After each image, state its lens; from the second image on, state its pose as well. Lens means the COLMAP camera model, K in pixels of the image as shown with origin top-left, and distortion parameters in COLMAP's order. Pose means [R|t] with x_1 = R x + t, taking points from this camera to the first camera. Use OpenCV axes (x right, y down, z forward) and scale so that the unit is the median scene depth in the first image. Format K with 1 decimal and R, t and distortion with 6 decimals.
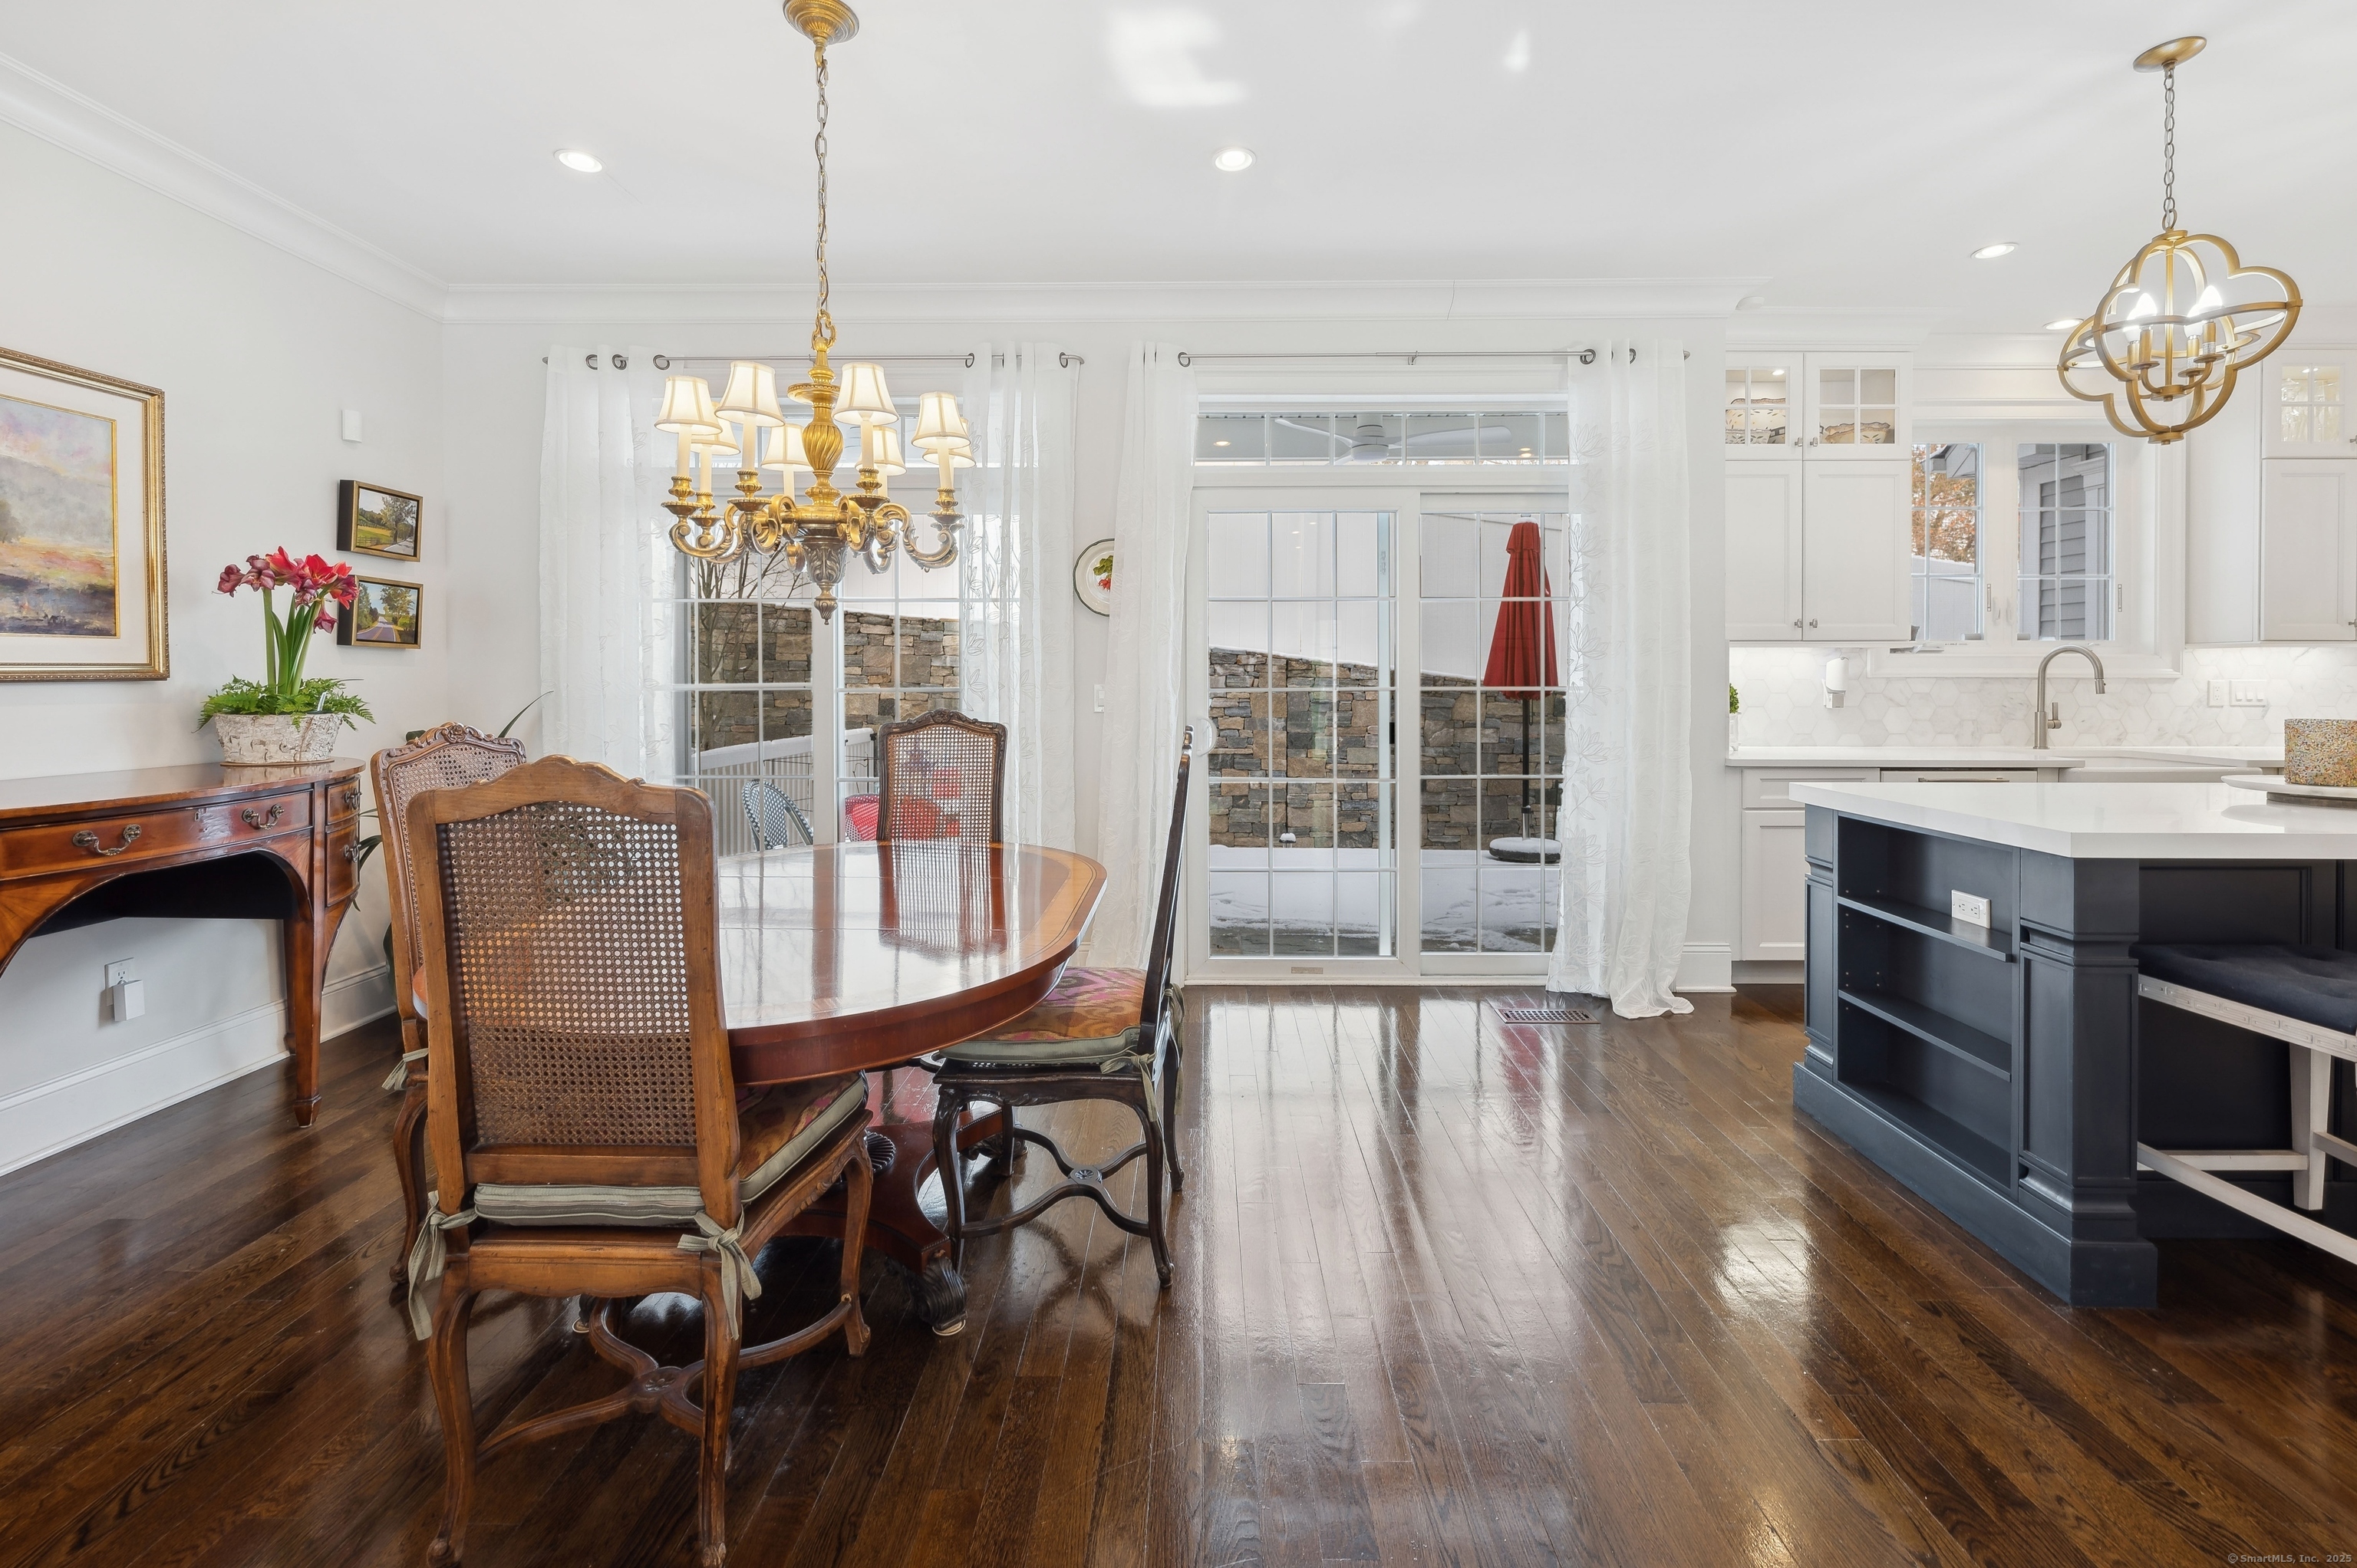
lens RADIAL K [[979.9, 0, 1183.7], [0, 979.9, 691.9], [0, 0, 1]] dist [-0.000748, -0.000052]
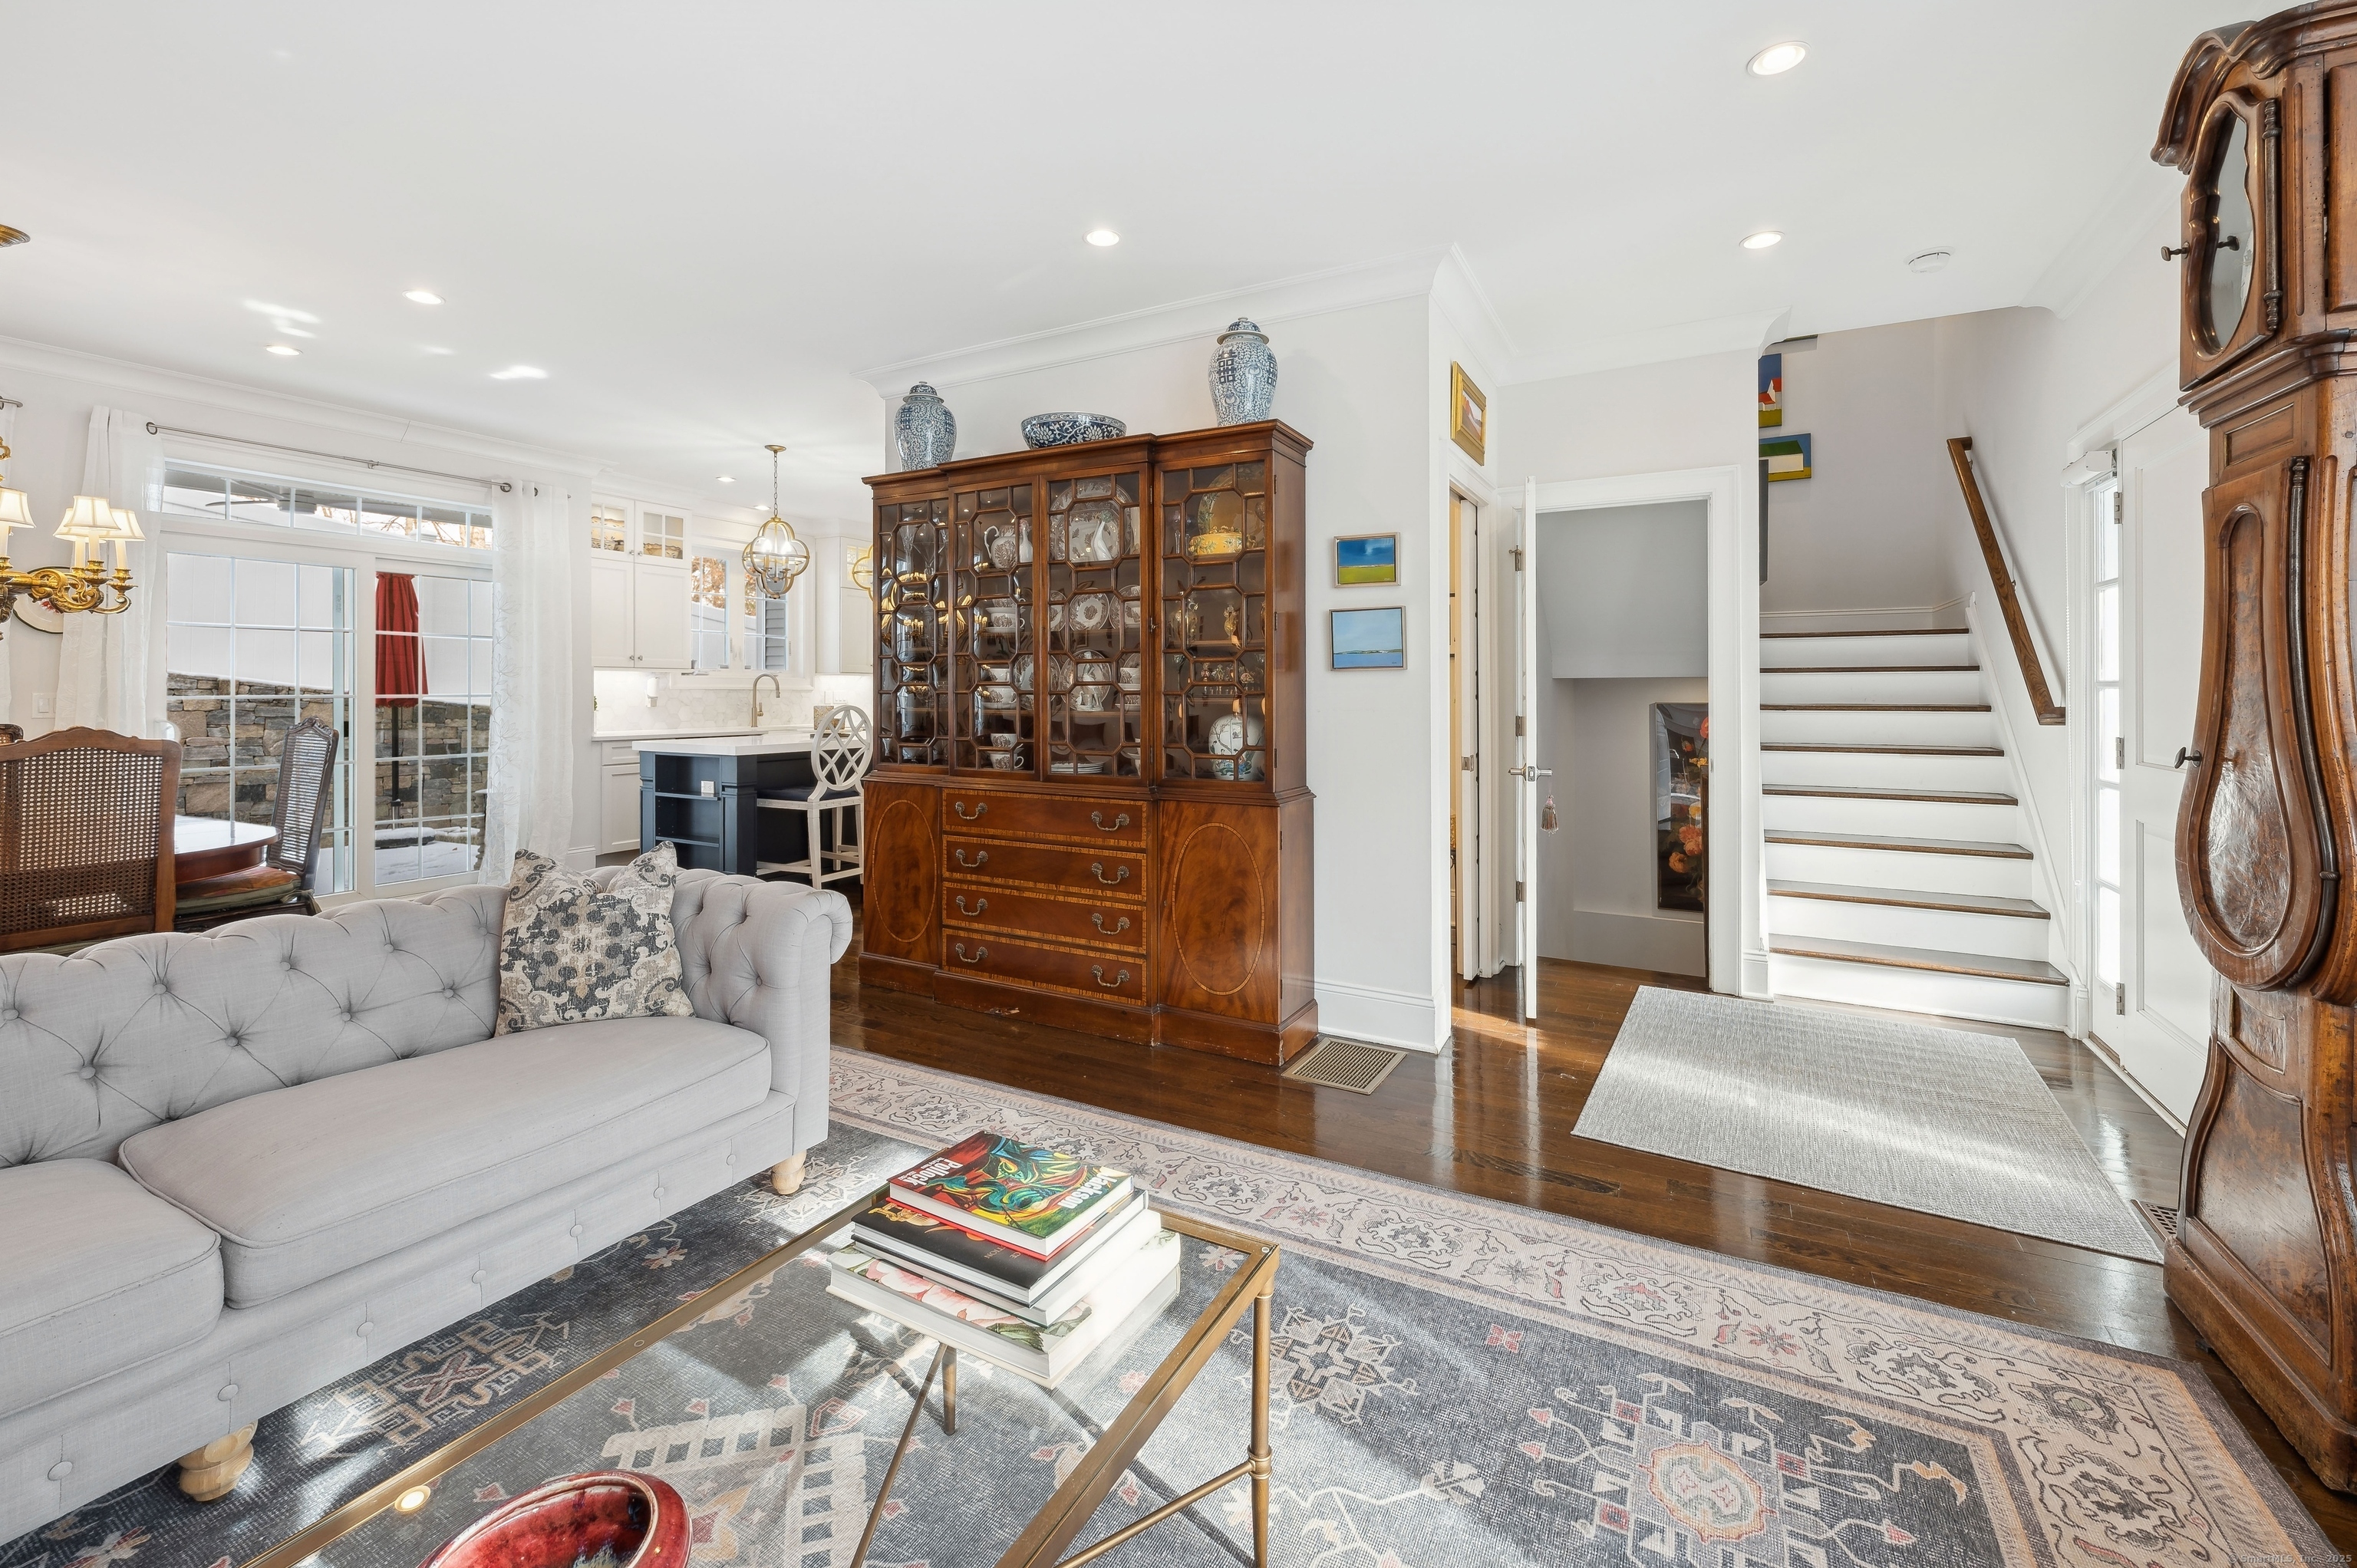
lens RADIAL K [[979.9, 0, 1183.7], [0, 979.9, 691.9], [0, 0, 1]] dist [-0.000748, -0.000052]
pose [[0.463051, 0.001725, 0.886330, -0.477214], [0.005707, 0.999972, -0.004928, 0.004942], [-0.886313, 0.007340, 0.463028, -0.697354]]
